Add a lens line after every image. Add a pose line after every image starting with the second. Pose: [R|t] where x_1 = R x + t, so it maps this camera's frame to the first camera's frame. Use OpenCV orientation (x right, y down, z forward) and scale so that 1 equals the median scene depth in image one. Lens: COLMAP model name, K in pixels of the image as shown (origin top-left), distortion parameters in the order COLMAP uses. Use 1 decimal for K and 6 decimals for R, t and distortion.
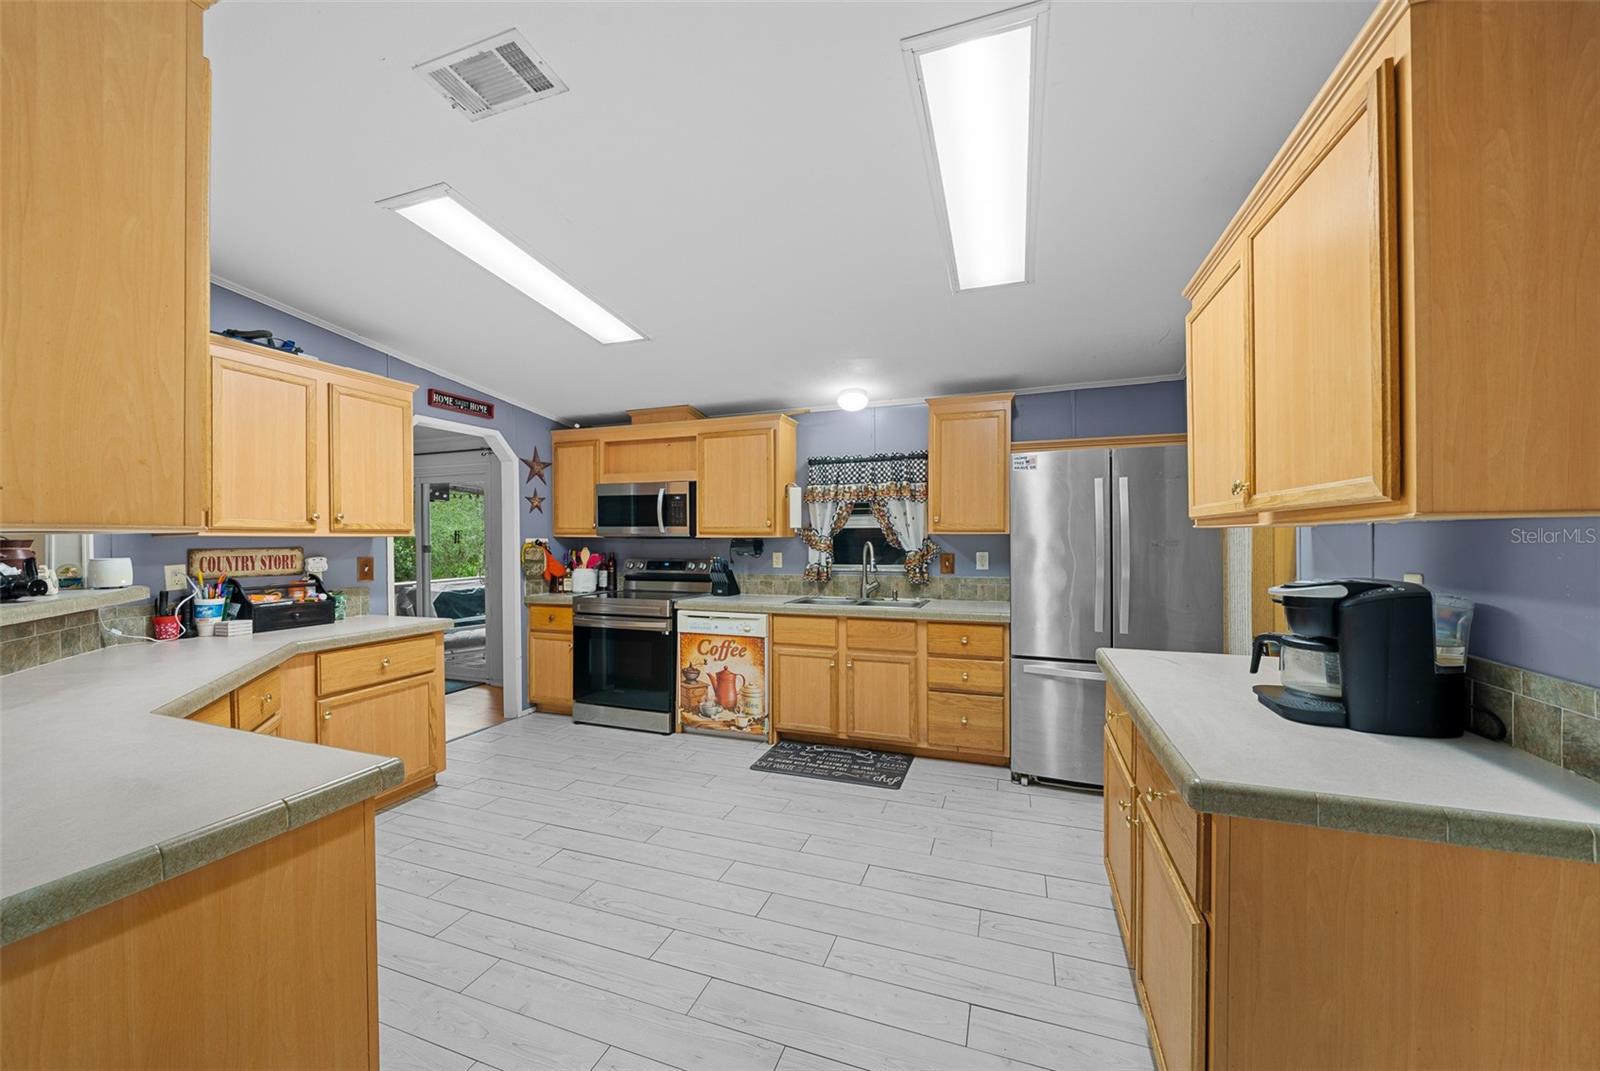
lens RADIAL K [[569.5, 0, 800.0], [0, 569.5, 535.5], [0, 0, 1]] dist [-0.013106, 0.000035]
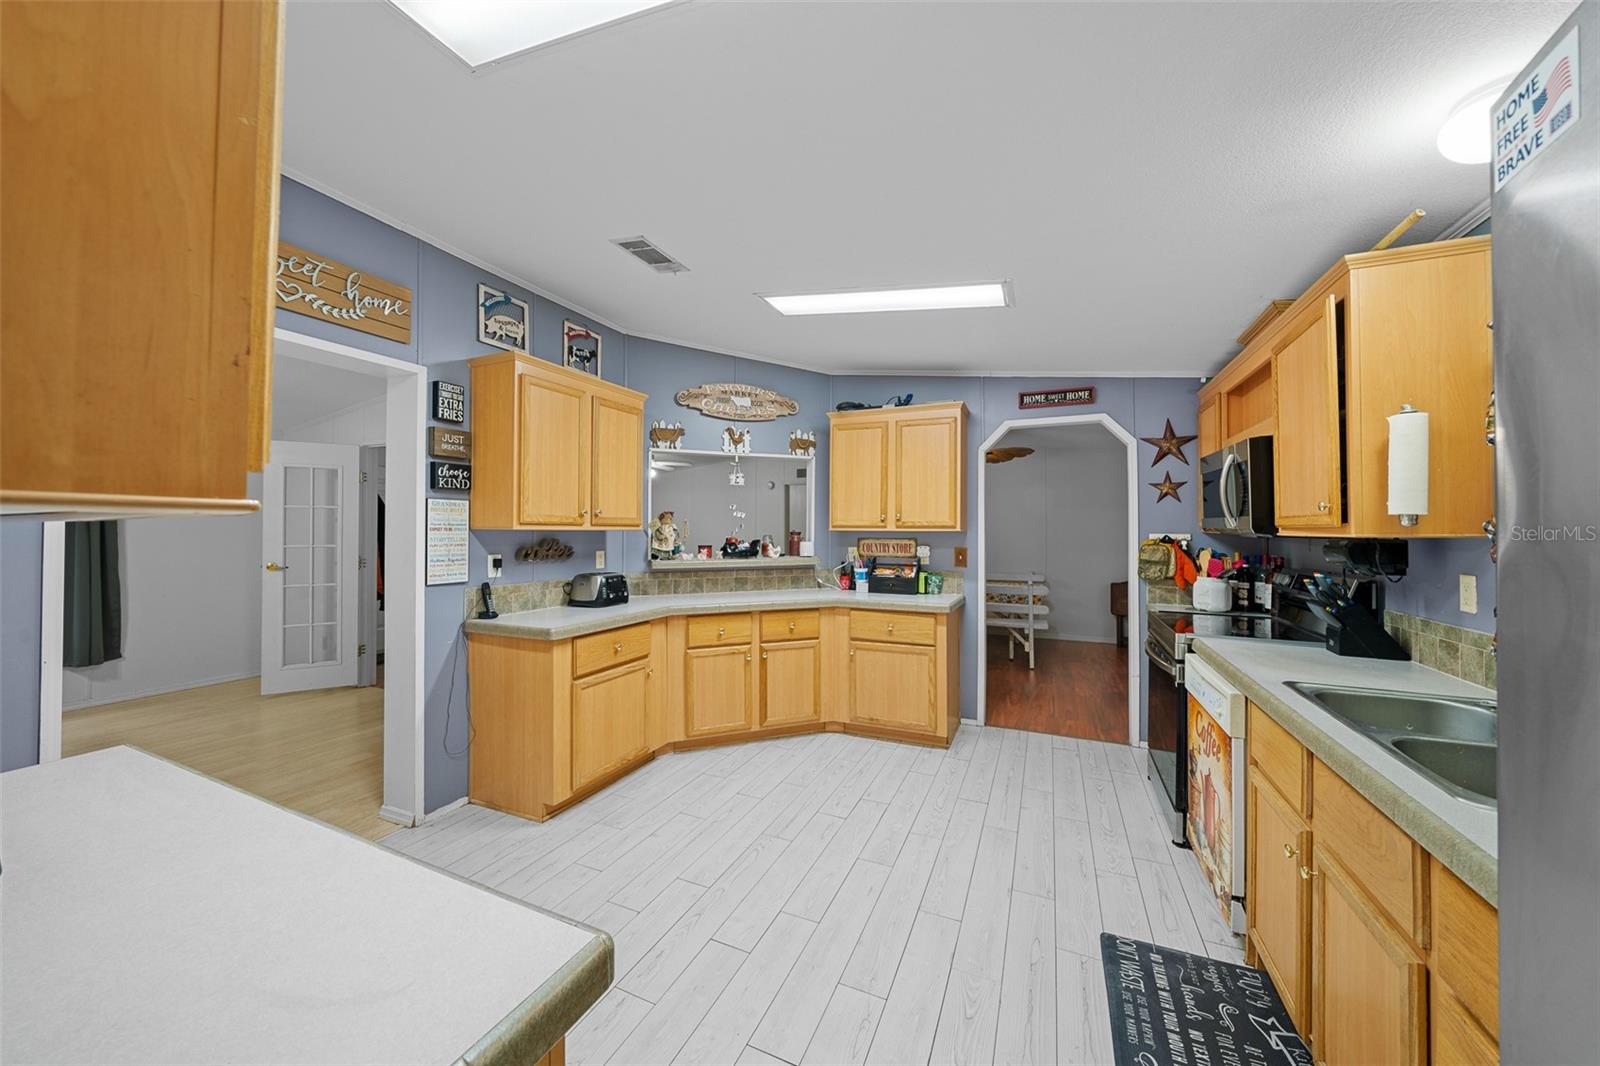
lens RADIAL K [[583.4, 0, 798.7], [0, 583.4, 527.1], [0, 0, 1]] dist [-0.013051, 0.000343]
pose [[-0.076530, -0.001856, -0.997066, 0.492204], [-0.000078, 0.999998, -0.001855, -0.004171], [0.997067, -0.000064, -0.076530, 0.689344]]
